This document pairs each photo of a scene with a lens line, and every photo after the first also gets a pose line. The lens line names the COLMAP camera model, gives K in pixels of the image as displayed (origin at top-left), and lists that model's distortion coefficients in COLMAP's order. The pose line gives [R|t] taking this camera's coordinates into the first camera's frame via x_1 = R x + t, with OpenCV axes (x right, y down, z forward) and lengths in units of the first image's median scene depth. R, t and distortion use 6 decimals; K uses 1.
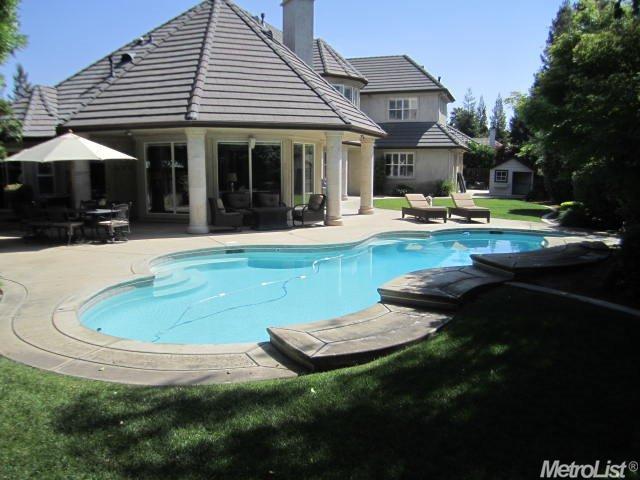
lens RADIAL K [[525.5, 0, 317.9], [0, 525.5, 237.2], [0, 0, 1]] dist [-0.082121, 0.041258]
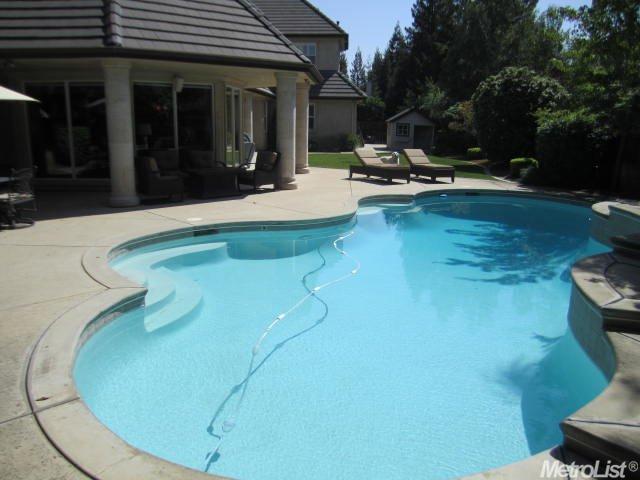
lens RADIAL K [[525.5, 0, 315.2], [0, 525.5, 238.8], [0, 0, 1]] dist [-0.082121, 0.041258]
pose [[0.960378, -0.047847, 0.274563, -0.137558], [0.023023, 0.995406, 0.092935, -0.018156], [-0.277748, -0.082931, 0.957068, 0.174722]]
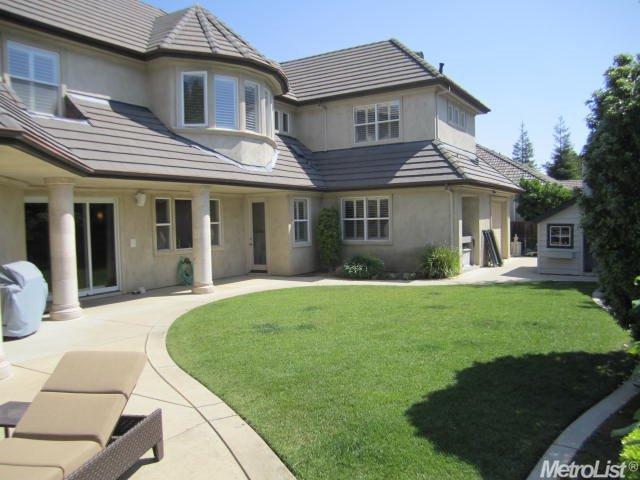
lens RADIAL K [[525.5, 0, 319.4], [0, 525.5, 241.7], [0, 0, 1]] dist [-0.082121, 0.041258]
pose [[0.975580, -0.016615, -0.219016, 0.404751], [-0.006299, 0.994608, -0.103512, -0.099987], [0.219555, 0.102364, 0.970215, 0.794596]]
